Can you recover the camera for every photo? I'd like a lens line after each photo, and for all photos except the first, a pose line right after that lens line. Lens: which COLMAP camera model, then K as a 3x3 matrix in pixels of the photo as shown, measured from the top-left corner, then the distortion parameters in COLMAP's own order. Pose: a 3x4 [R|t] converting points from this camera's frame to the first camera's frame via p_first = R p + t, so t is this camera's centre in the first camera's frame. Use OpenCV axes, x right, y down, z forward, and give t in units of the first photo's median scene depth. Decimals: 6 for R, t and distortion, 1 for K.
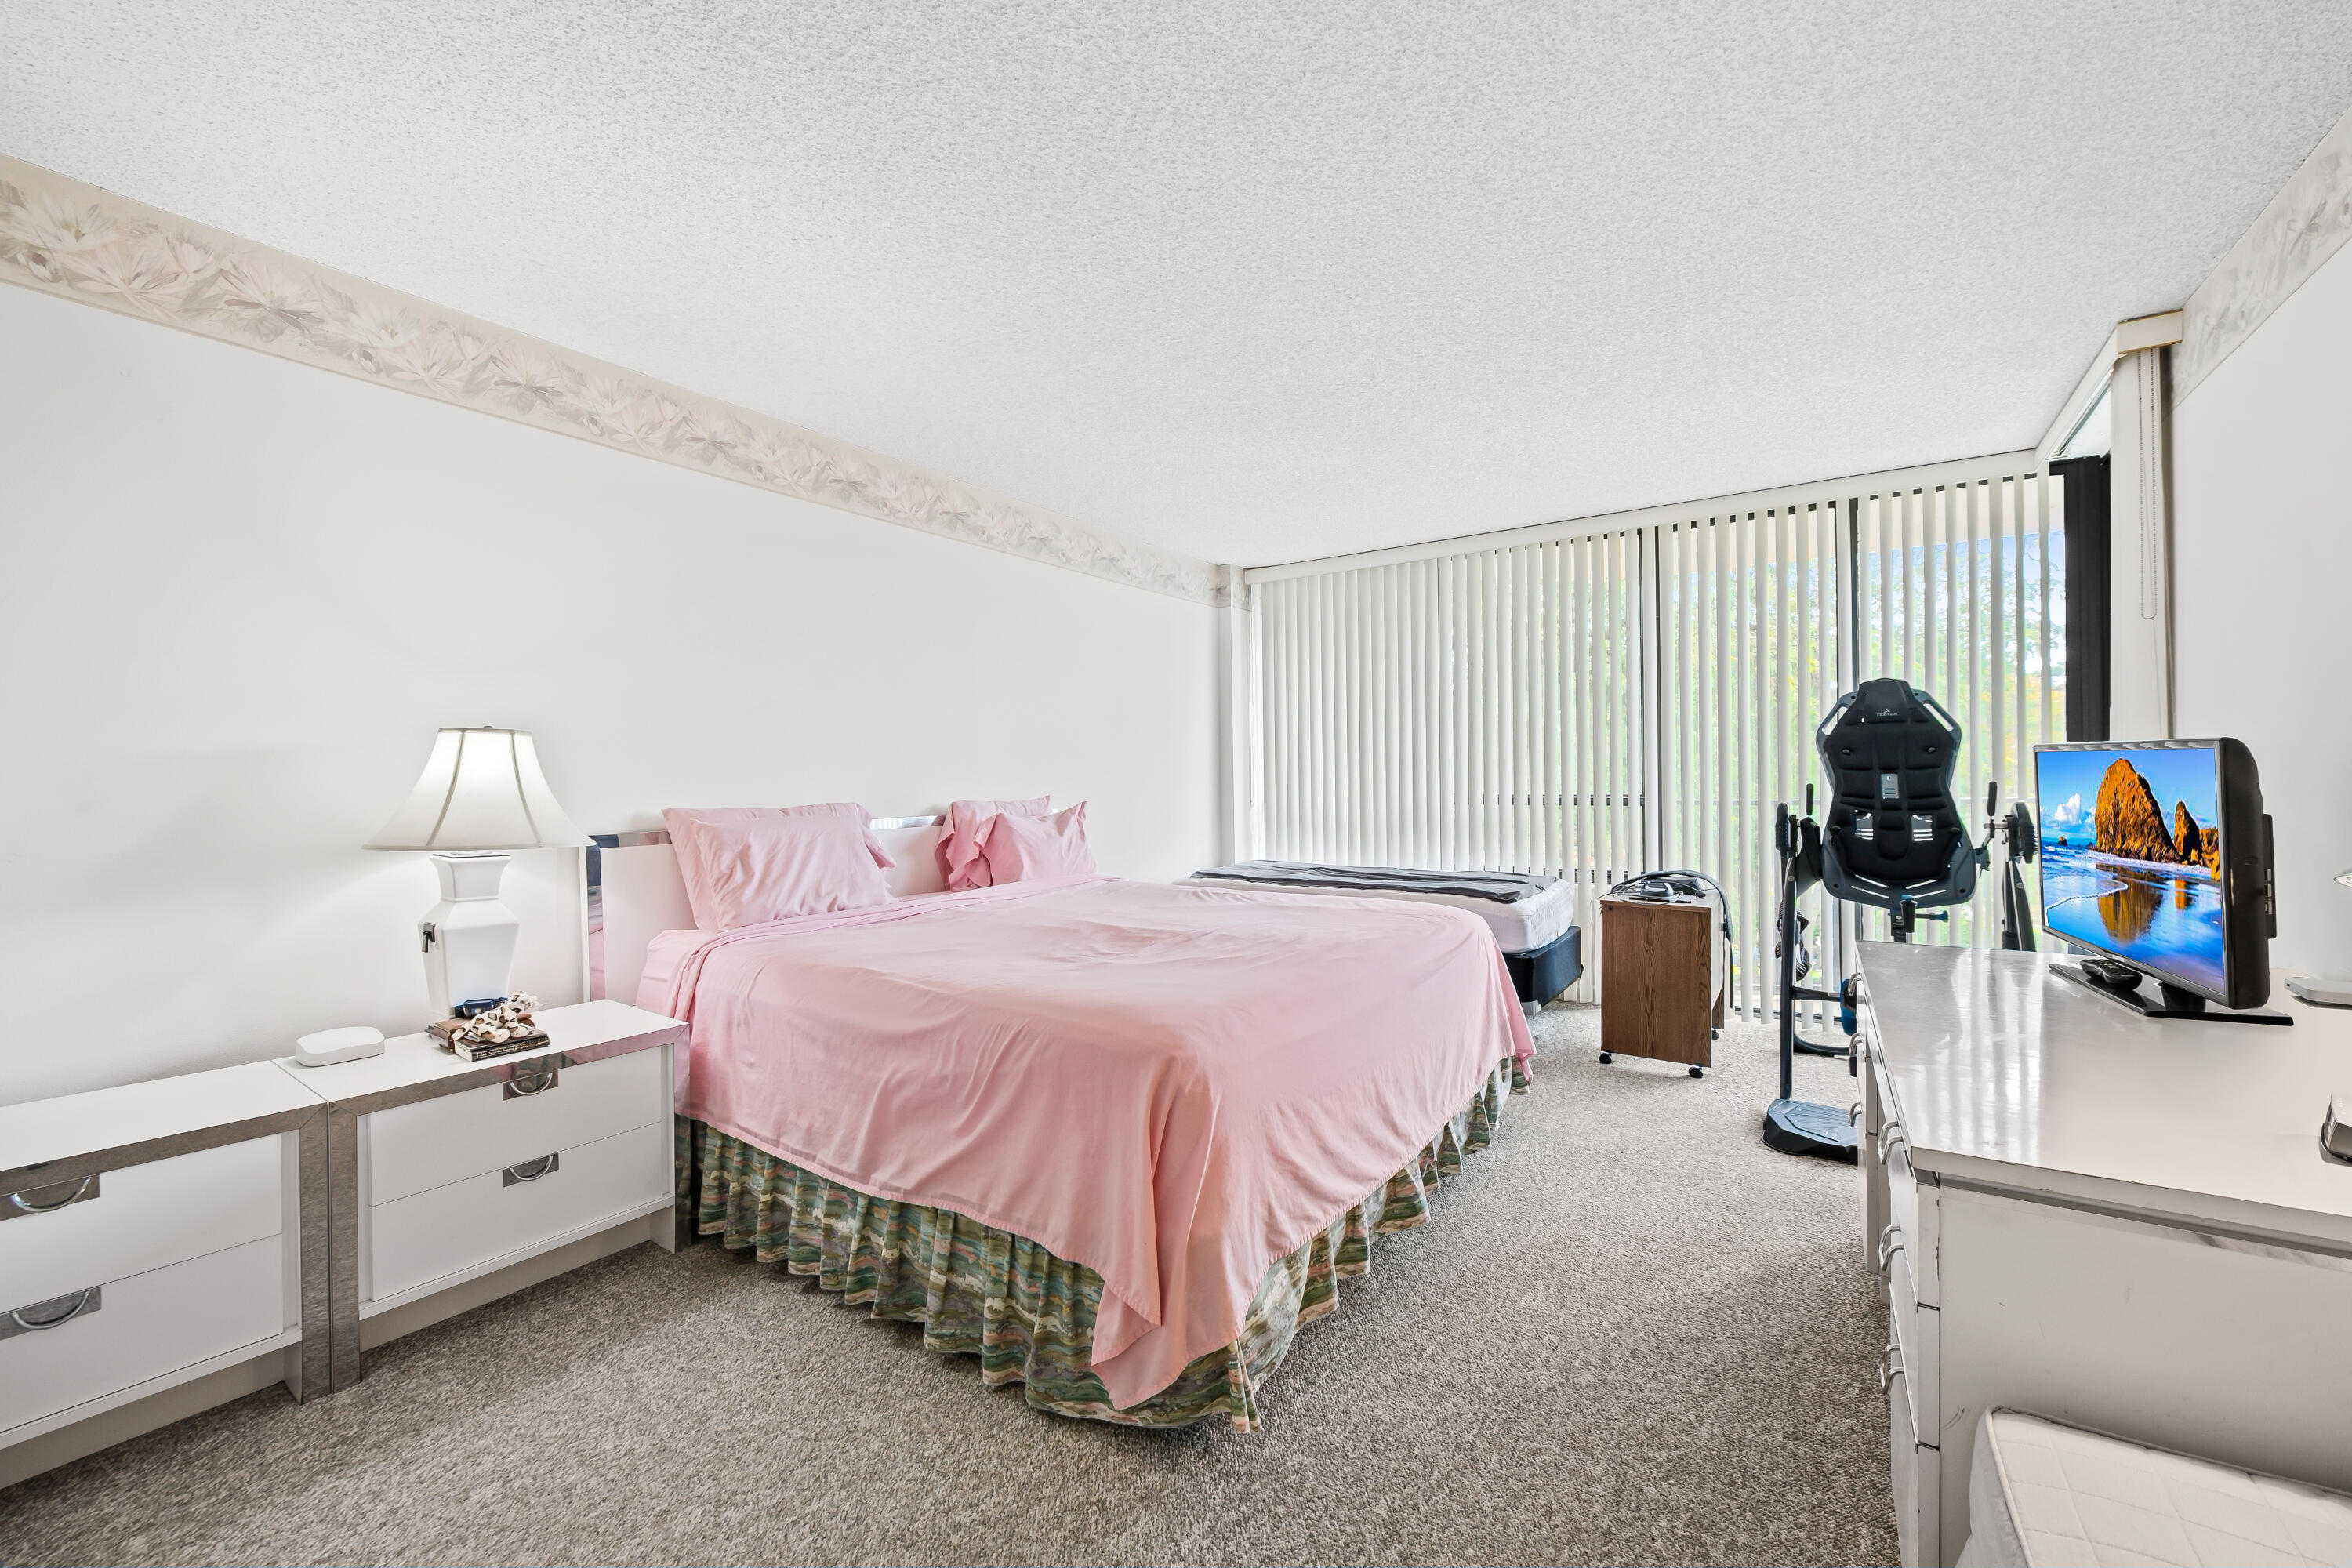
lens RADIAL K [[929.0, 0, 1178.7], [0, 929.0, 777.6], [0, 0, 1]] dist [-0.002884, -0.001503]
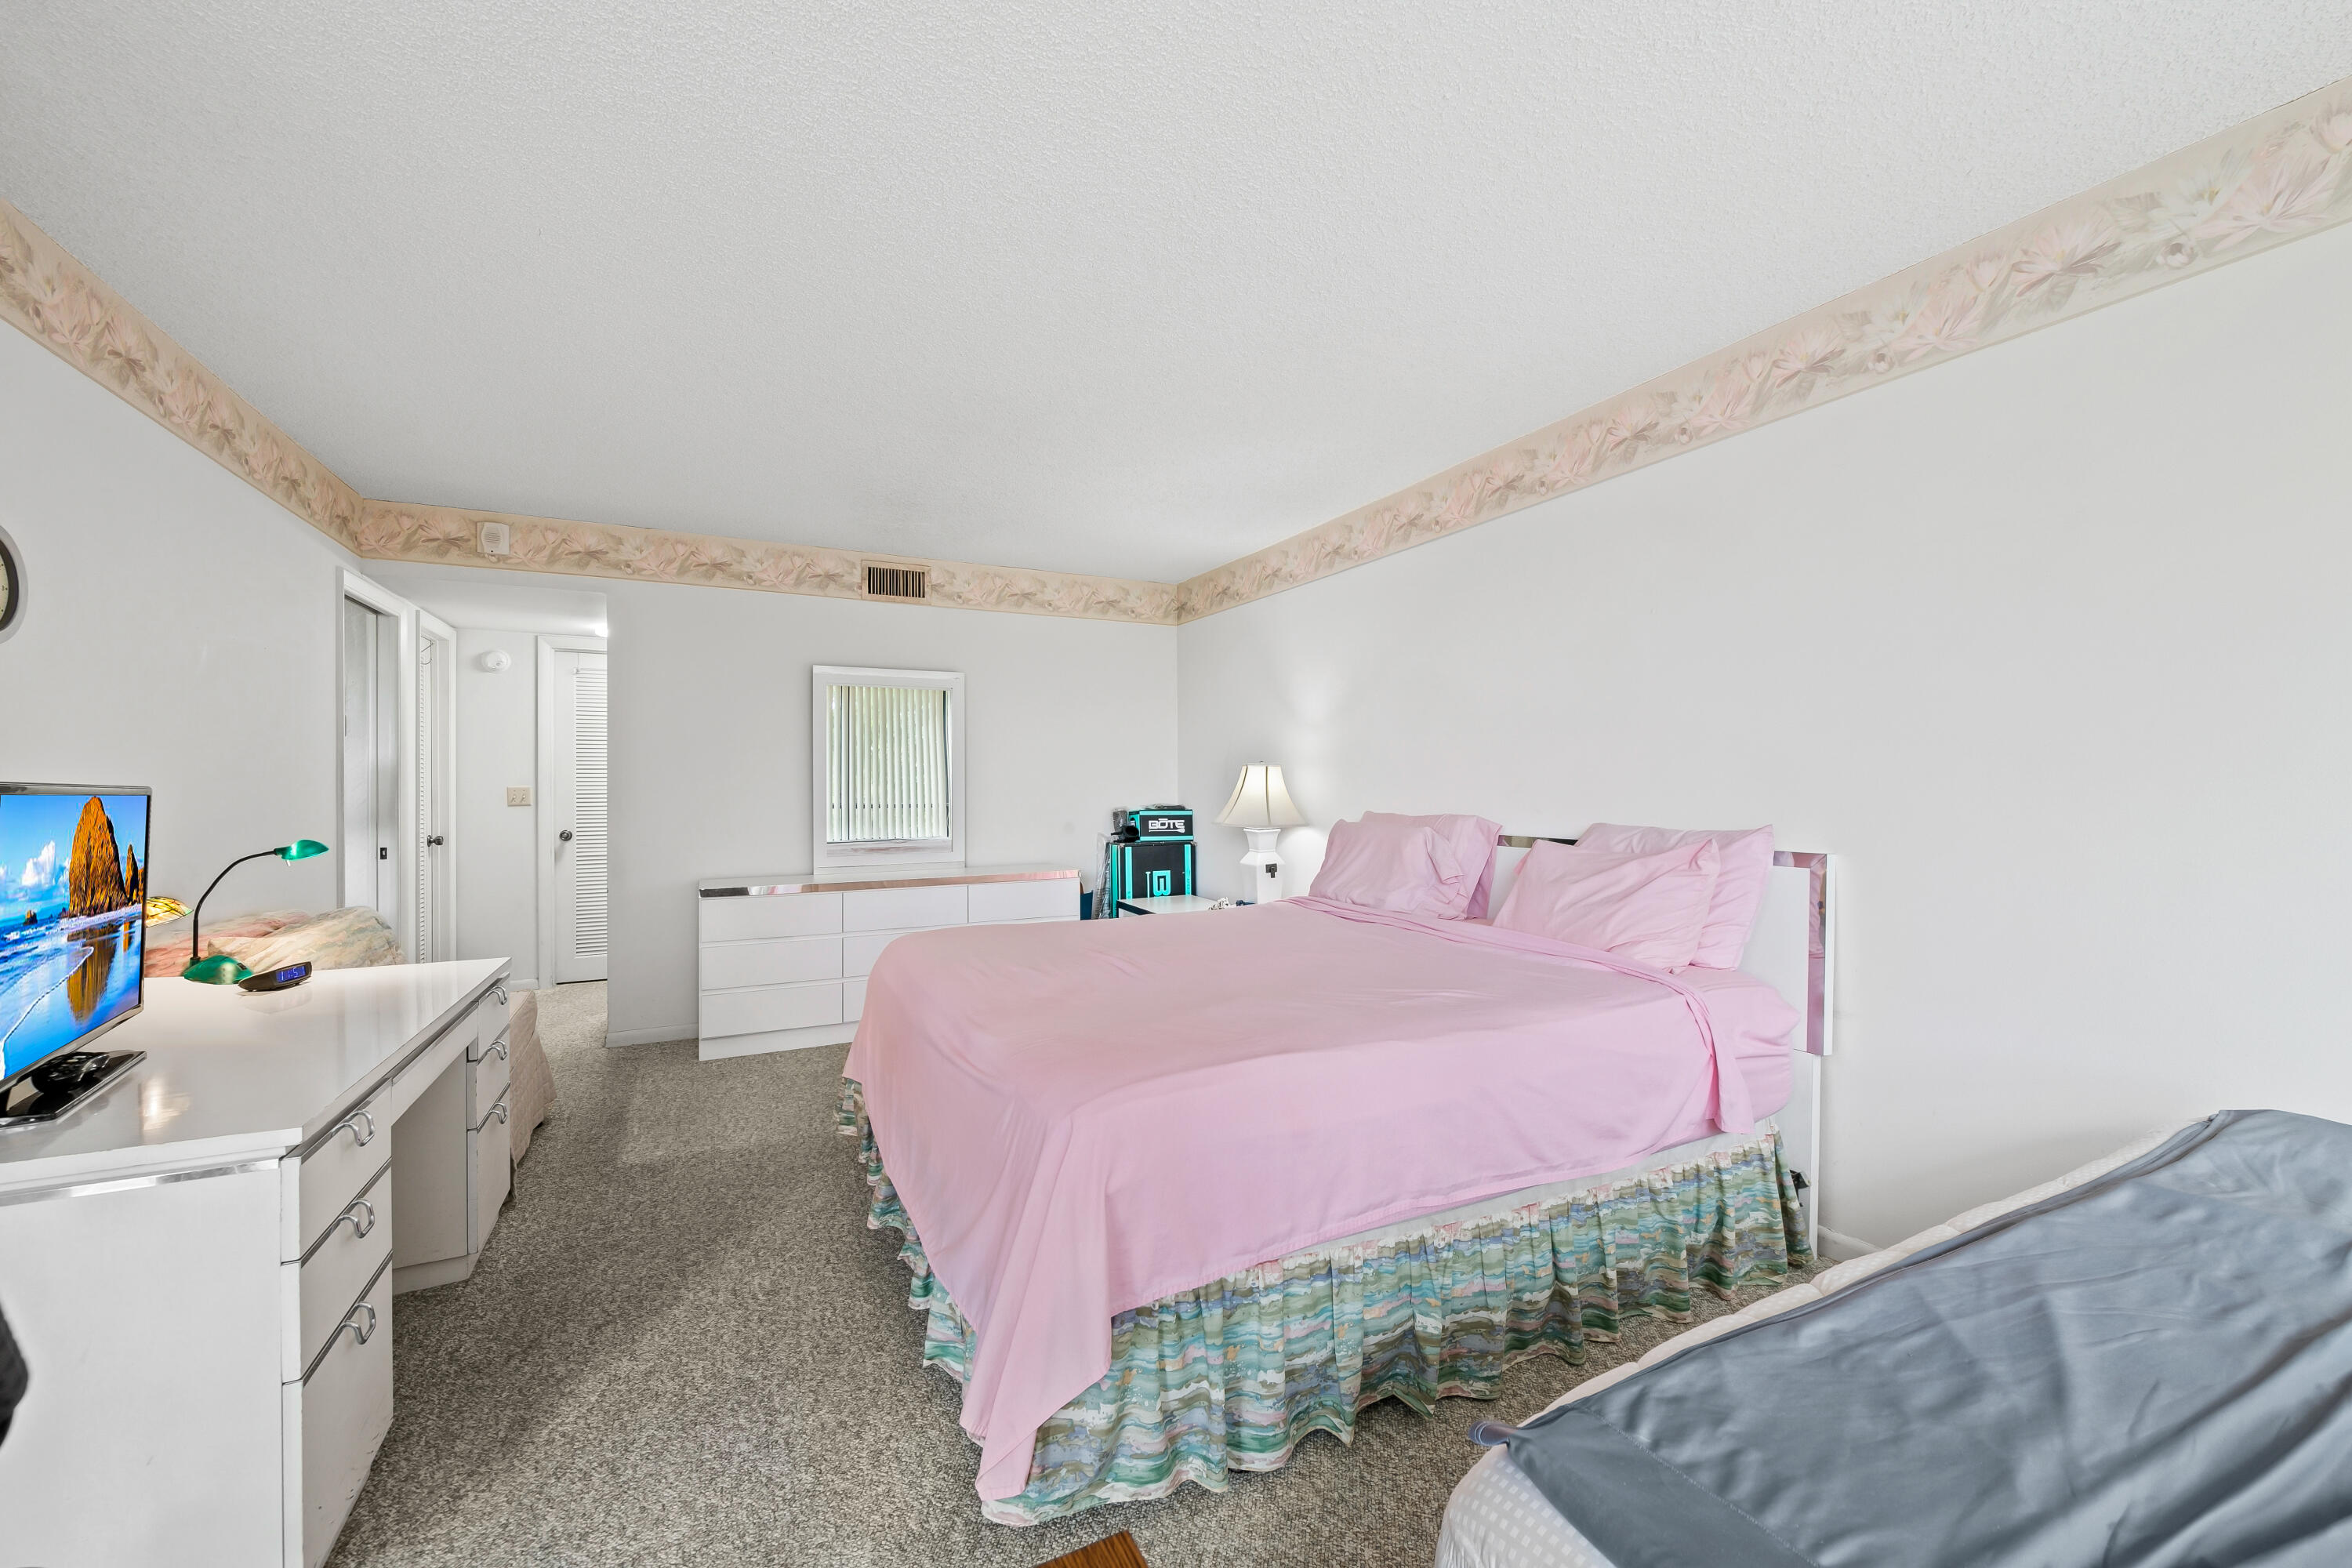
lens RADIAL K [[929.0, 0, 1161.5], [0, 929.0, 791.1], [0, 0, 1]] dist [-0.002884, -0.001503]
pose [[-0.493275, 0.009514, -0.869822, 0.685080], [0.006909, 0.999951, 0.007019, -0.012779], [0.869846, -0.002547, -0.493316, 1.222207]]
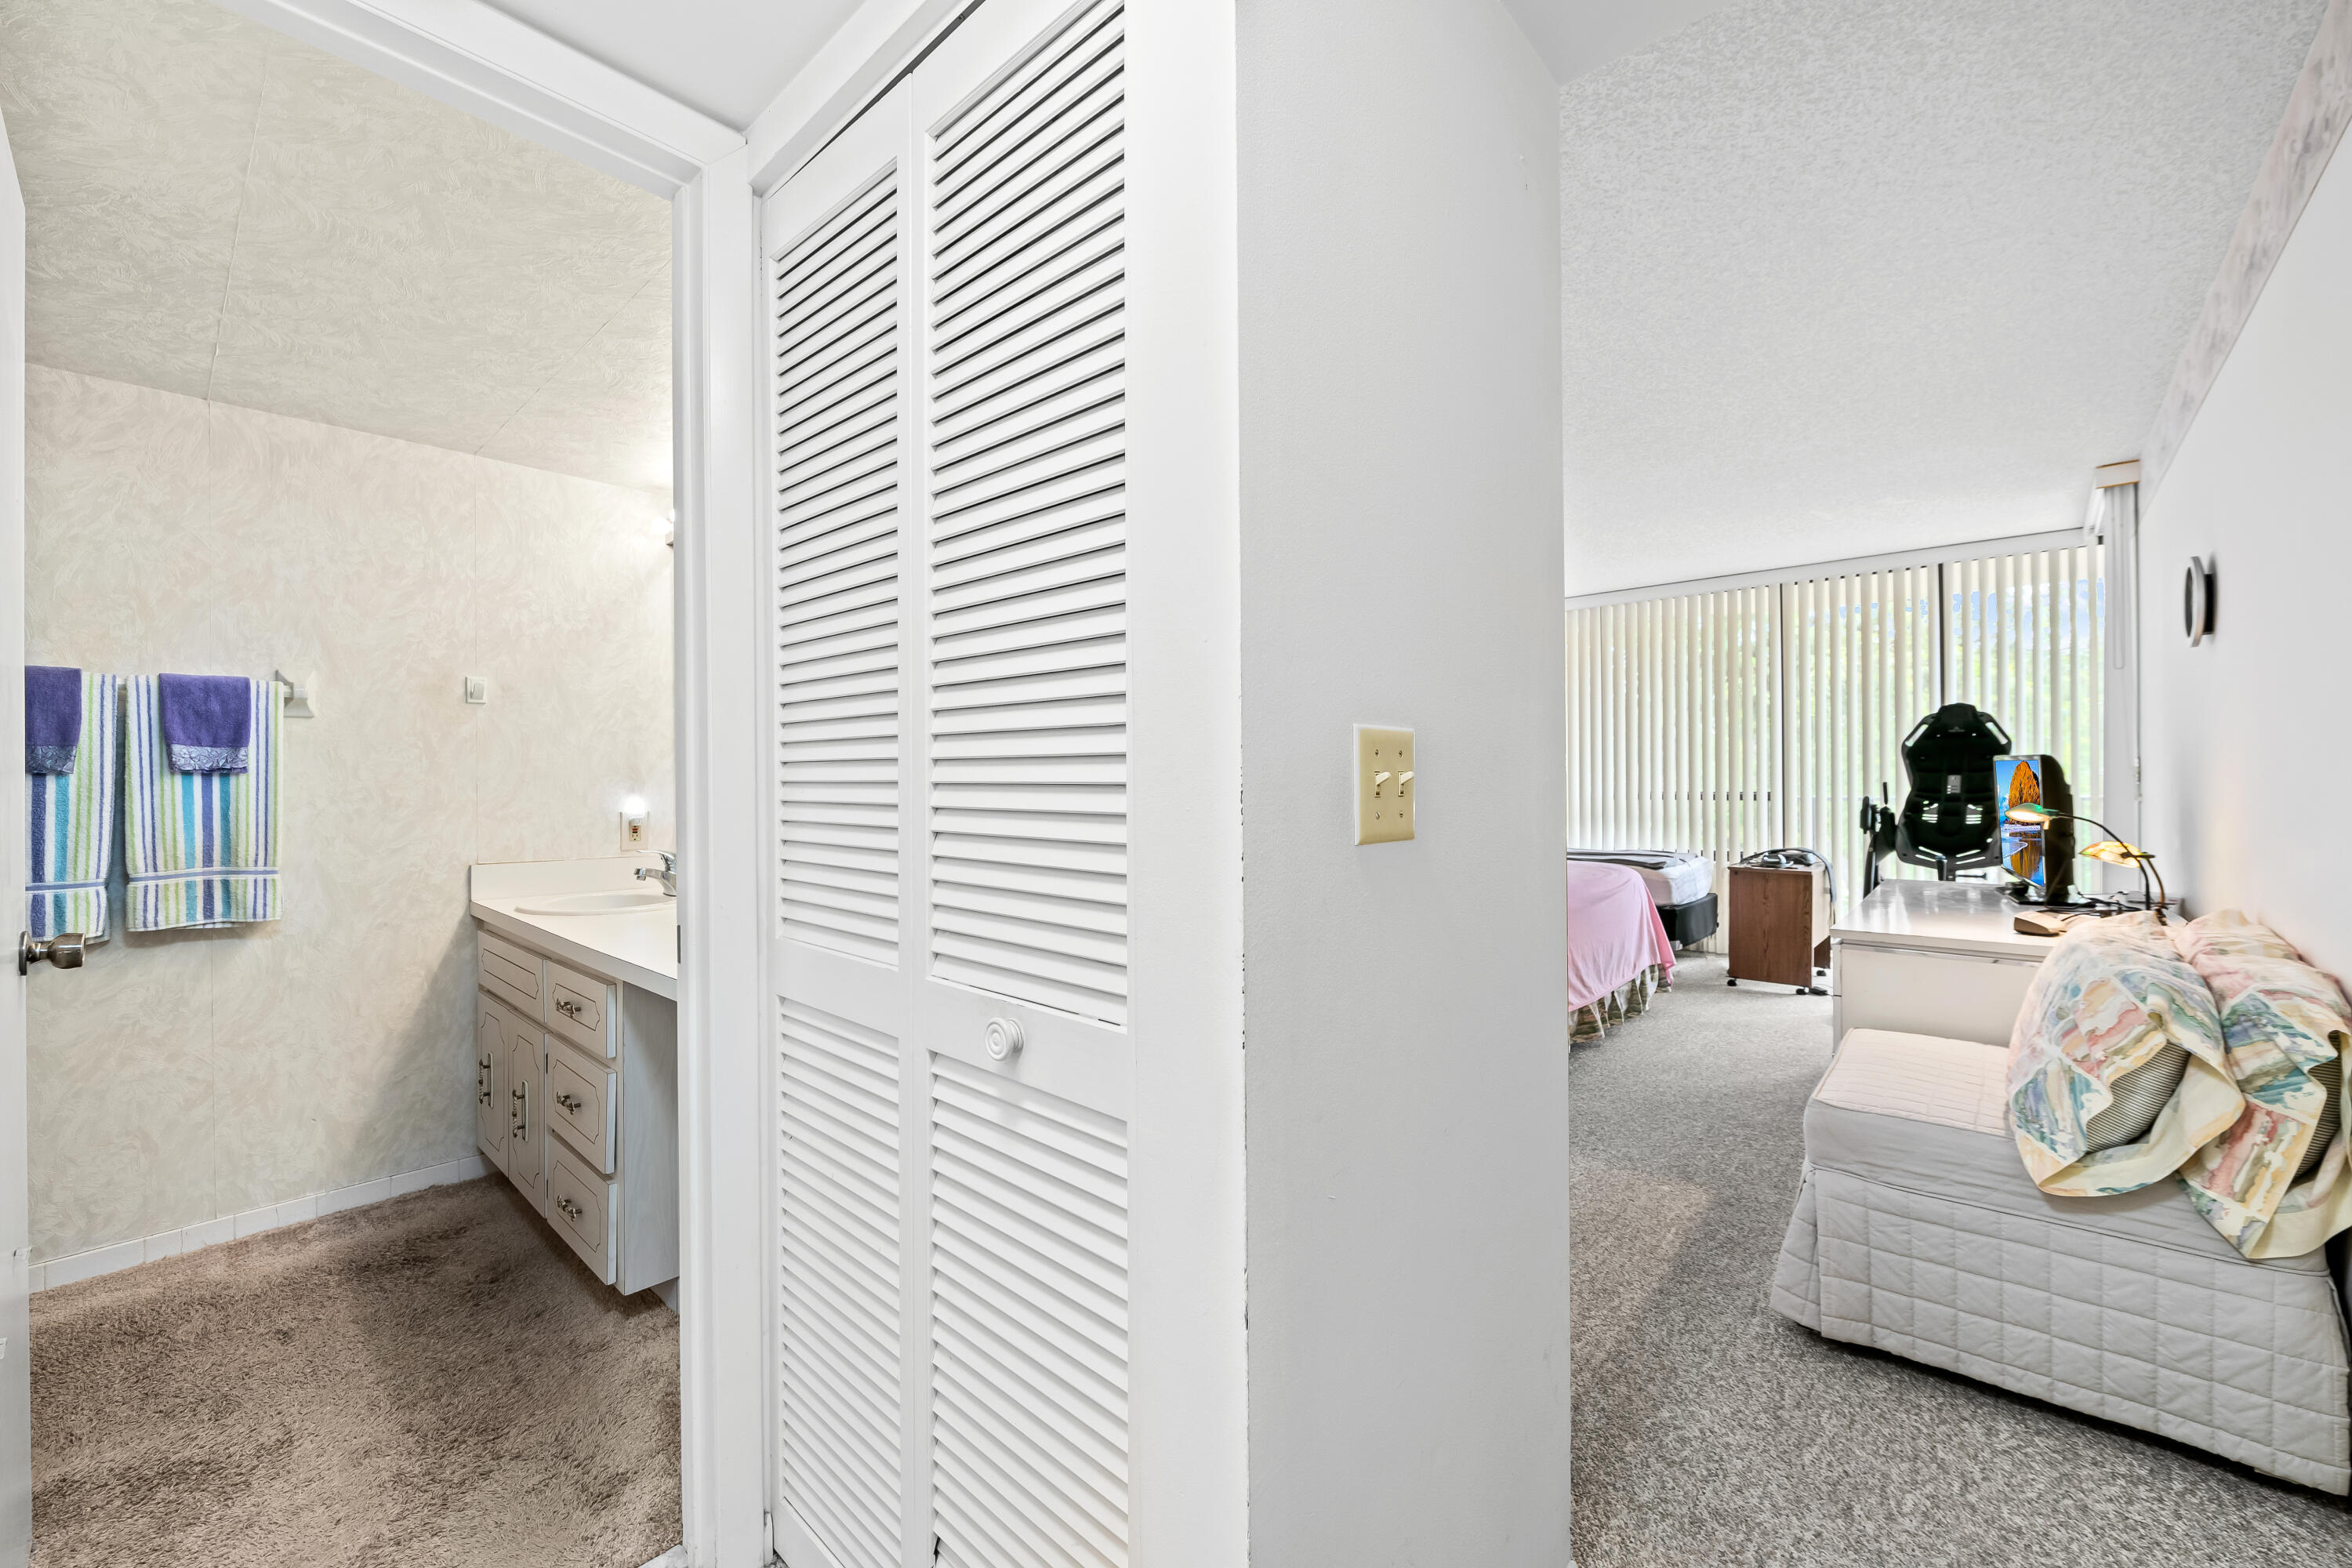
lens RADIAL K [[929.0, 0, 1176.5], [0, 929.0, 777.9], [0, 0, 1]] dist [-0.002884, -0.001503]
pose [[0.989610, 0.002144, -0.143760, -0.176009], [-0.002345, 0.999996, -0.001229, 0.004877], [0.143757, 0.001554, 0.989612, -0.536174]]
